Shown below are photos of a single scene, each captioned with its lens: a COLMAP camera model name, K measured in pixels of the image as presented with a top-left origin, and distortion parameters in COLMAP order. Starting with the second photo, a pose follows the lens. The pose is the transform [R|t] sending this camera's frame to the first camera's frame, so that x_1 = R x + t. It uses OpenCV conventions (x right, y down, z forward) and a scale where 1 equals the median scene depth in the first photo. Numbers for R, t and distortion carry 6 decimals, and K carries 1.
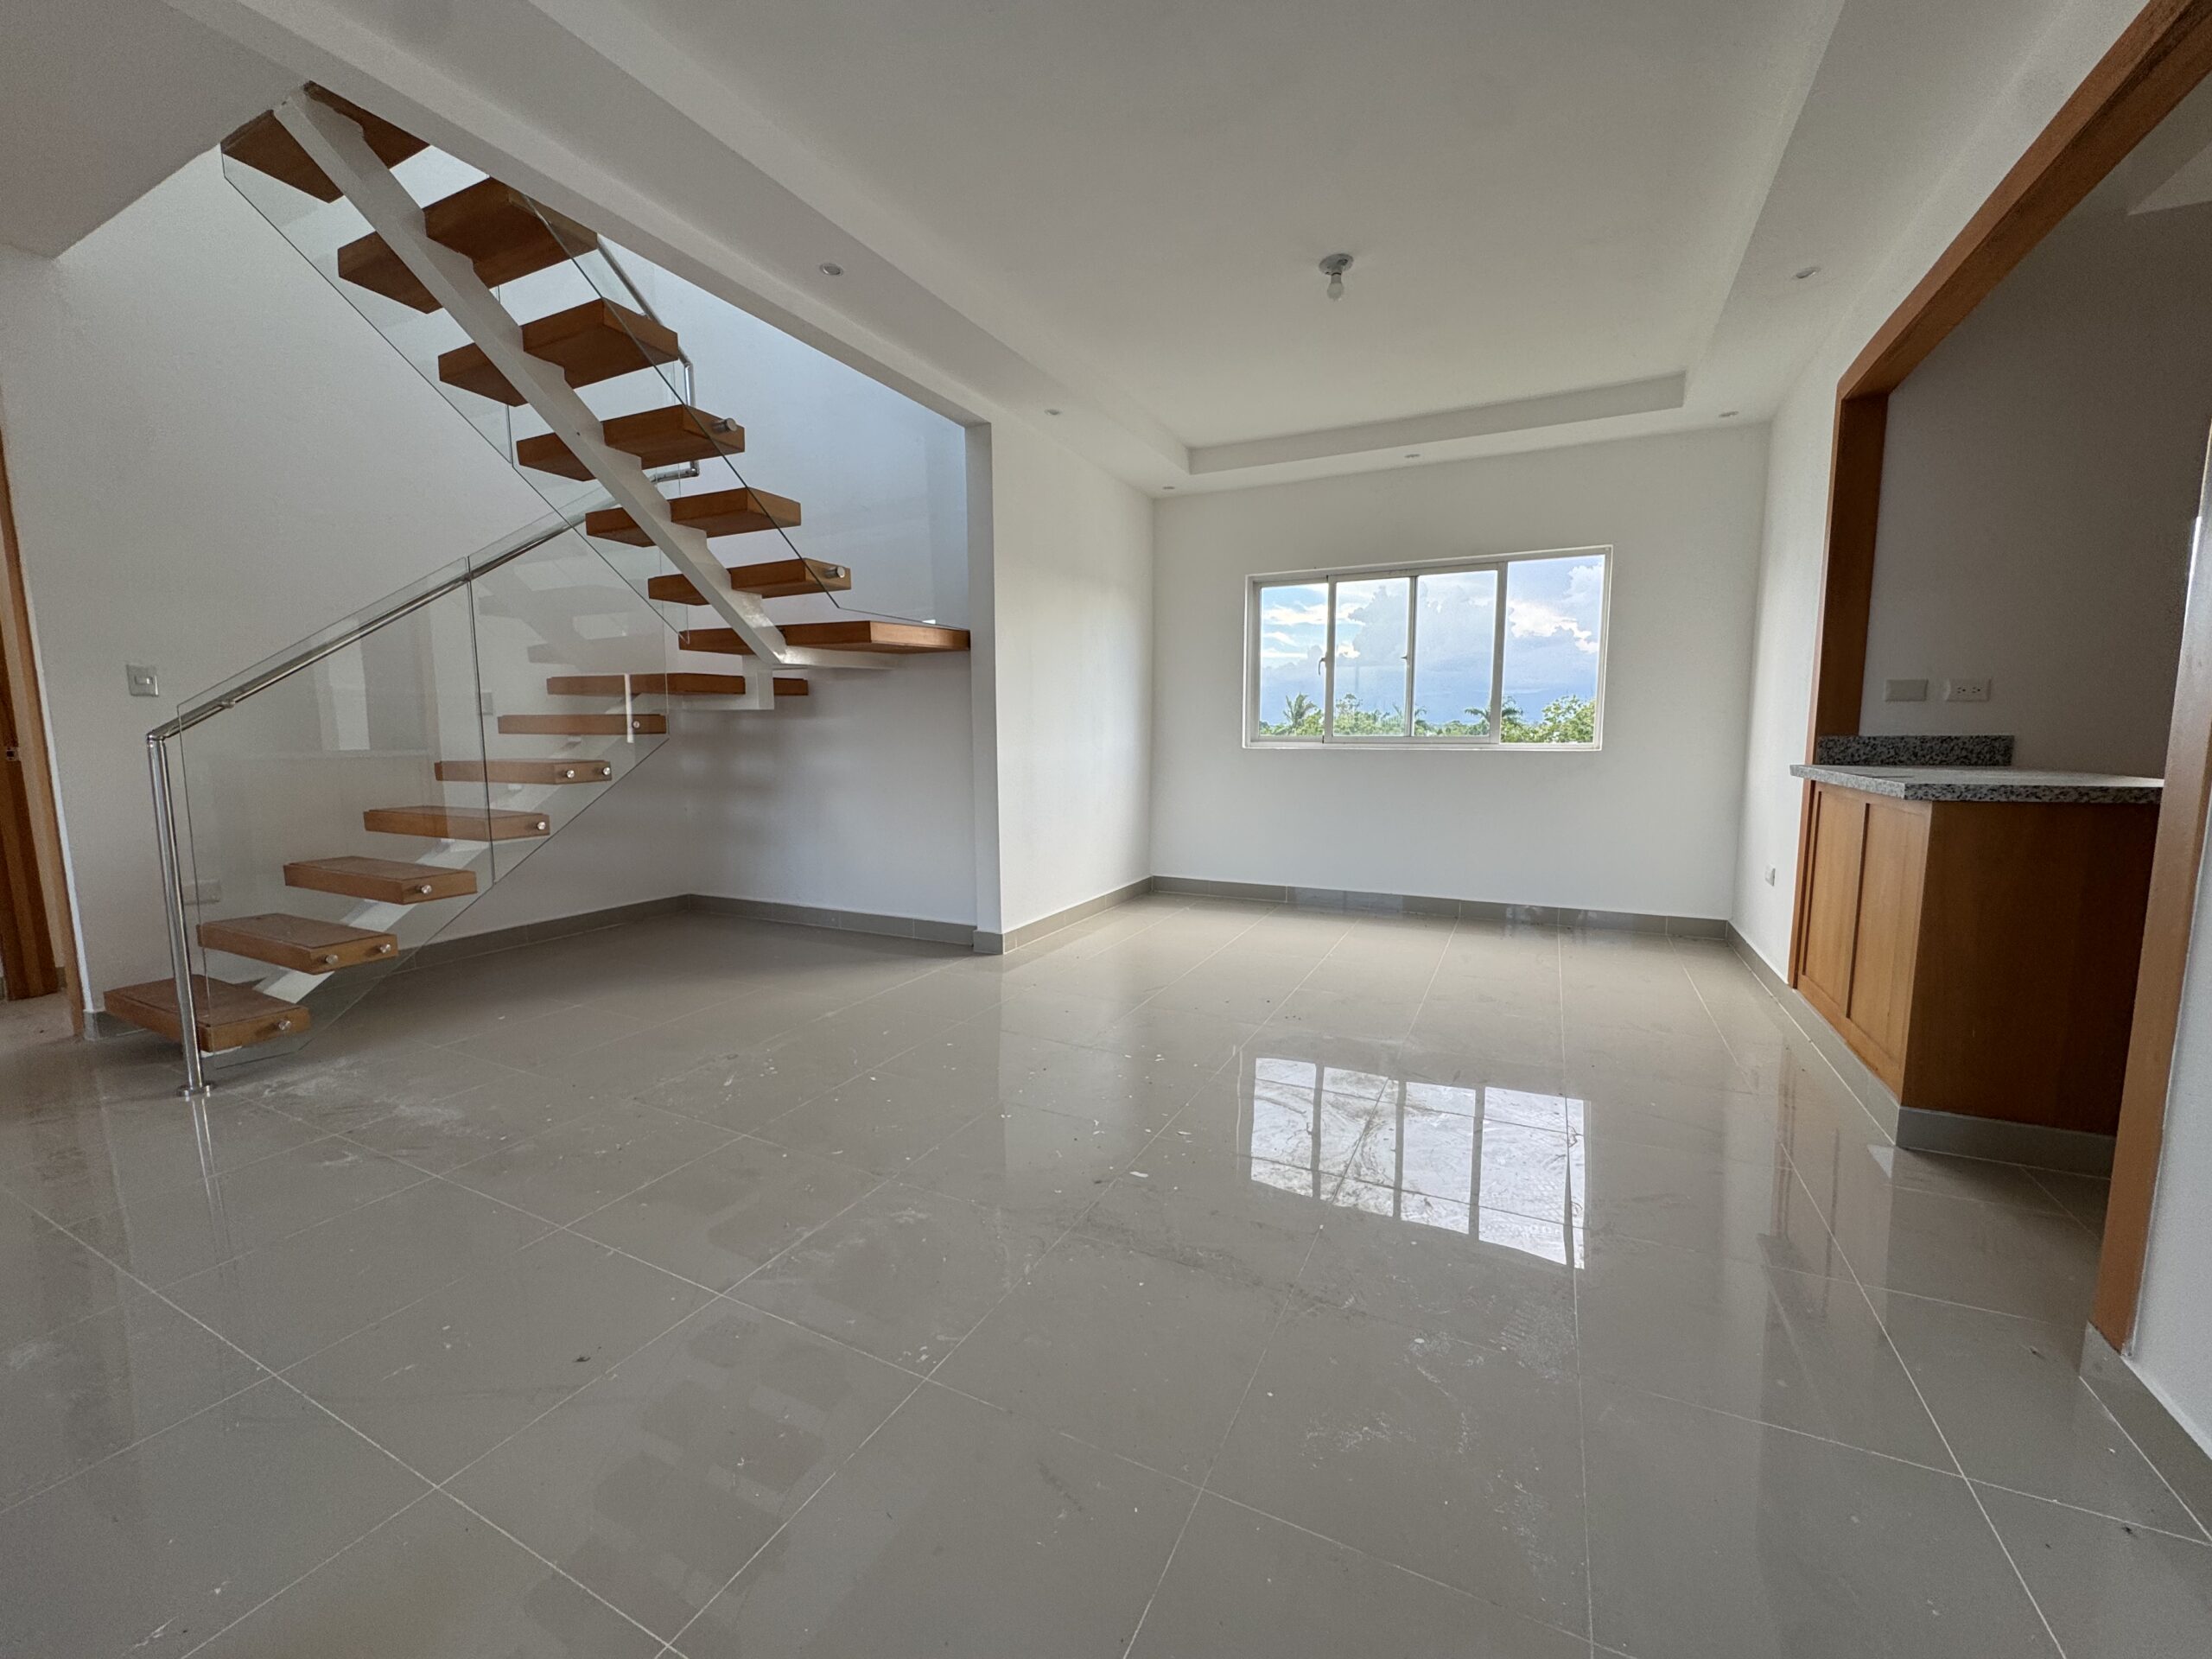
lens RADIAL K [[880.1, 0, 1104.4], [0, 880.1, 828.6], [0, 0, 1]] dist [-0.002300, -0.000033]
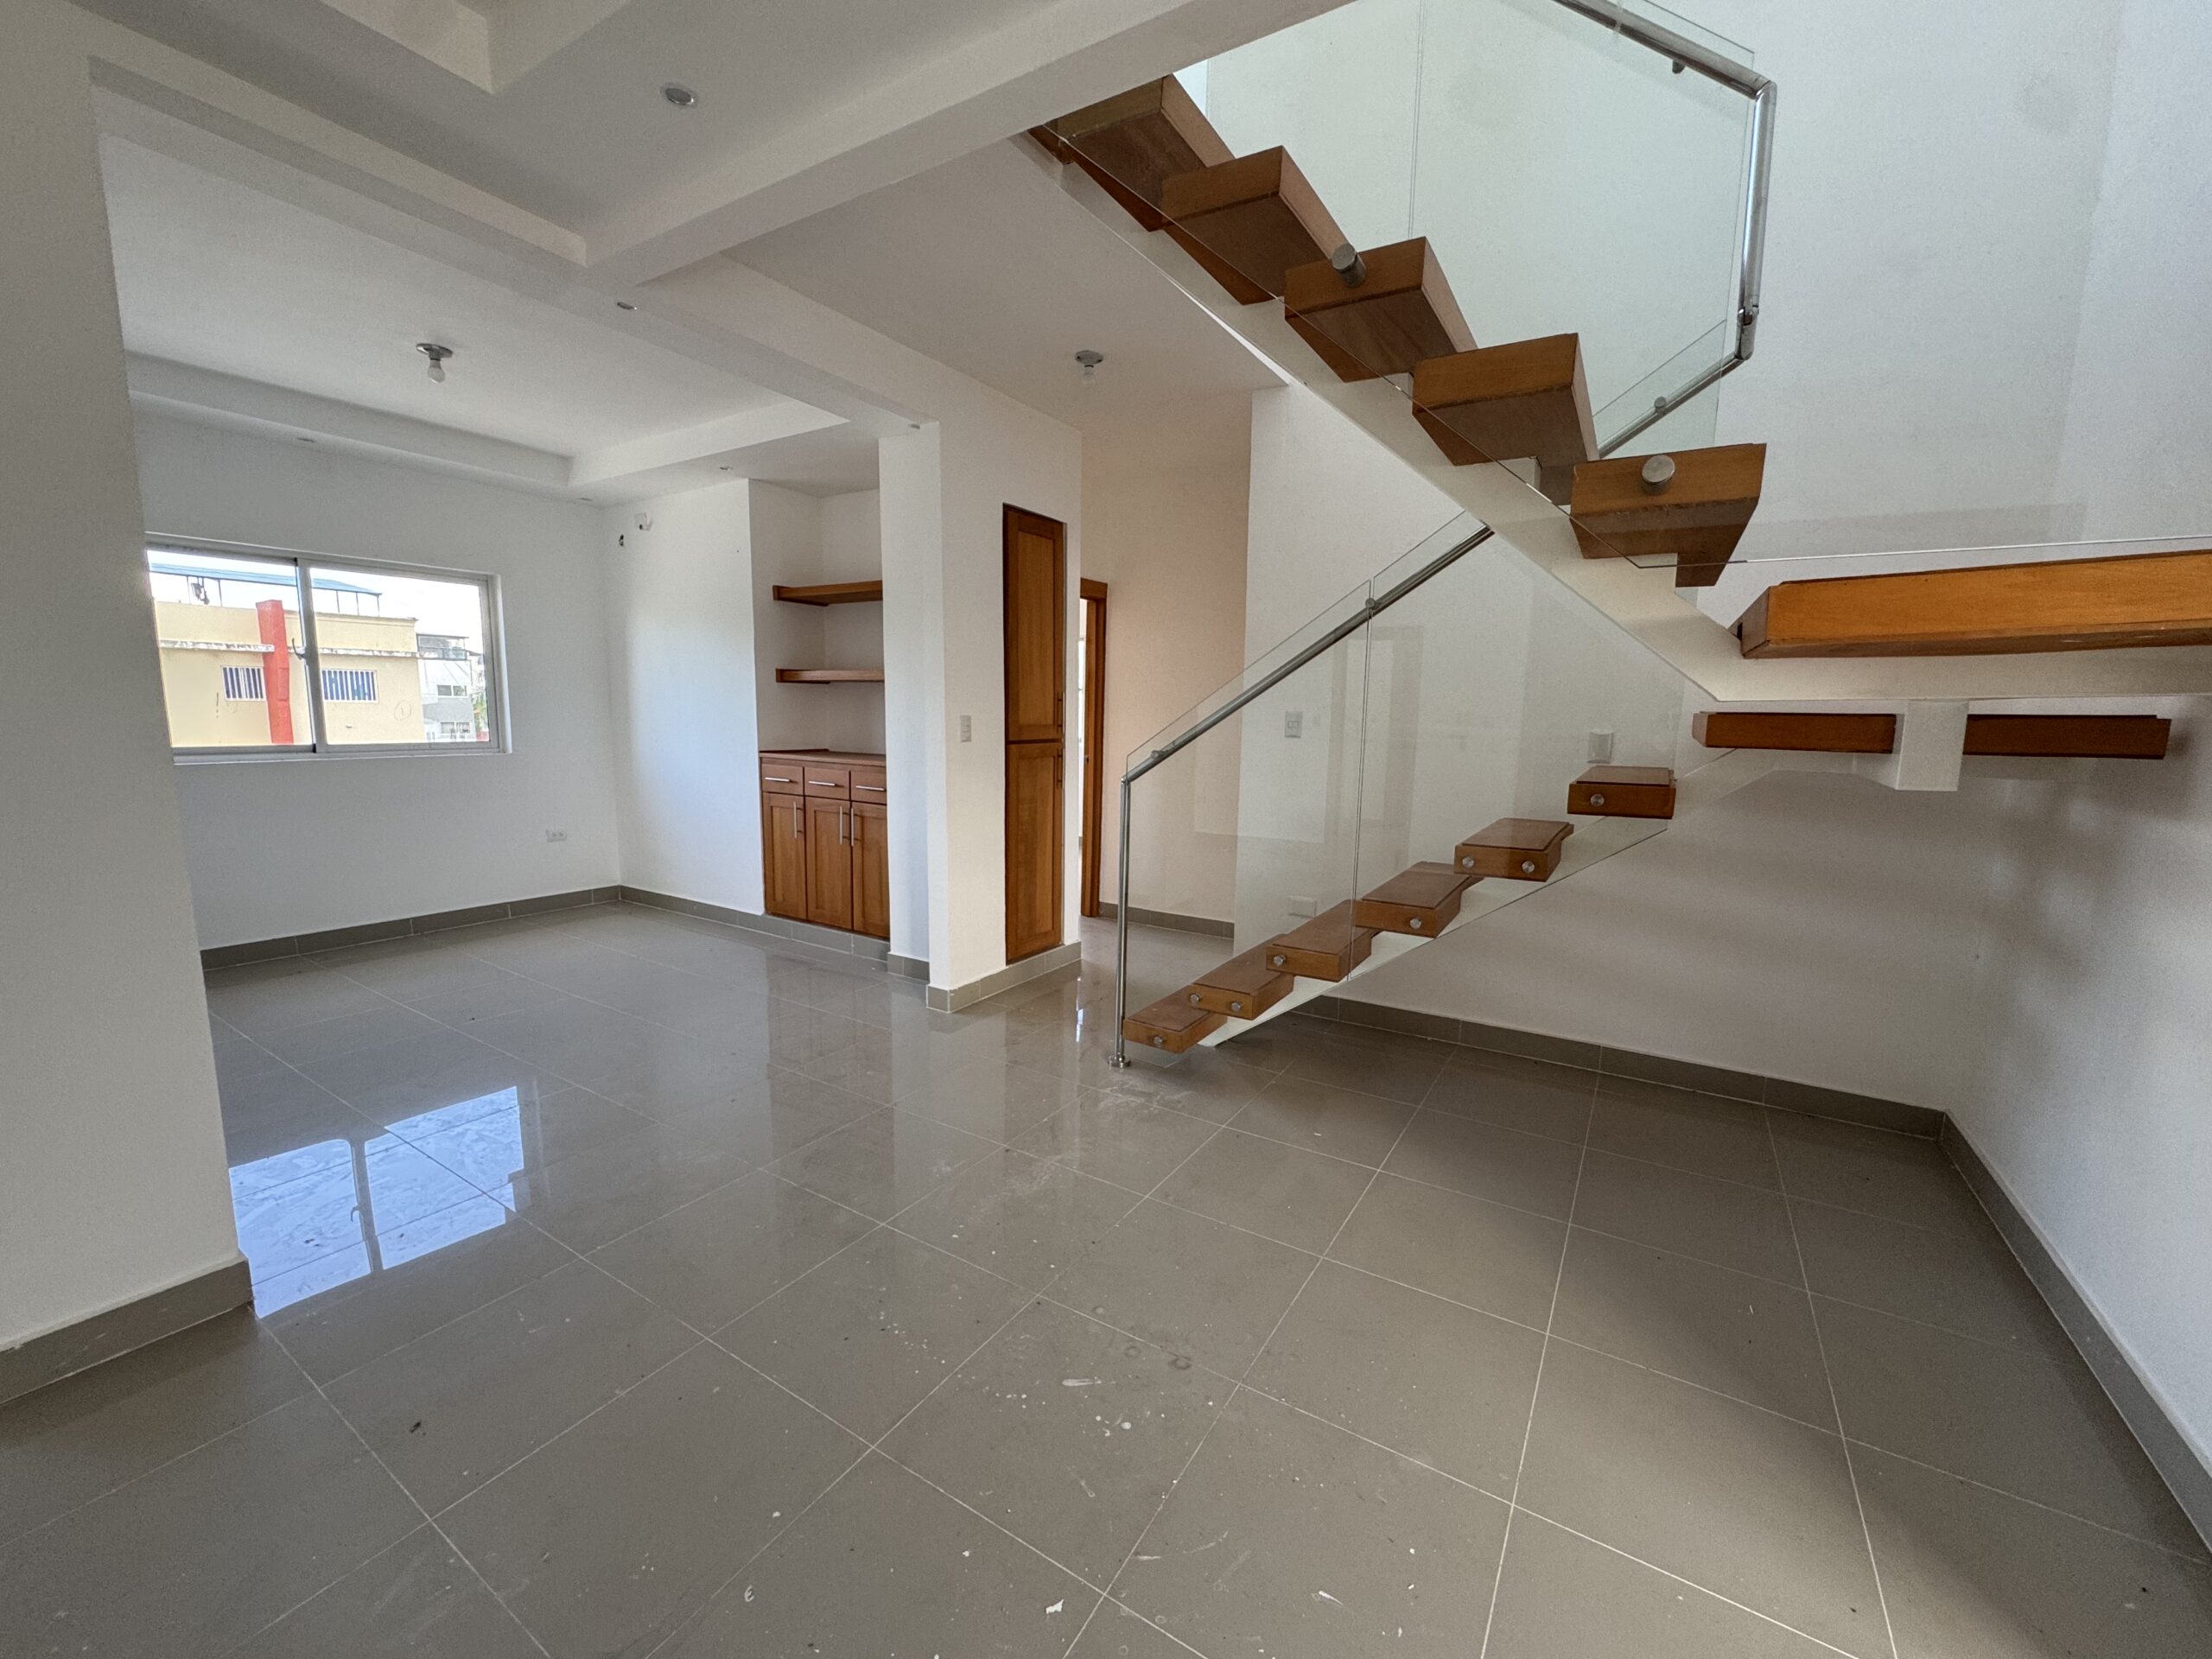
lens RADIAL K [[880.1, 0, 1104.4], [0, 880.1, 828.6], [0, 0, 1]] dist [-0.002300, -0.000033]
pose [[-0.099401, 0.135183, -0.985822, 0.136871], [-0.133091, 0.980020, 0.147808, -0.191057], [0.986107, 0.145896, -0.079423, 0.951315]]
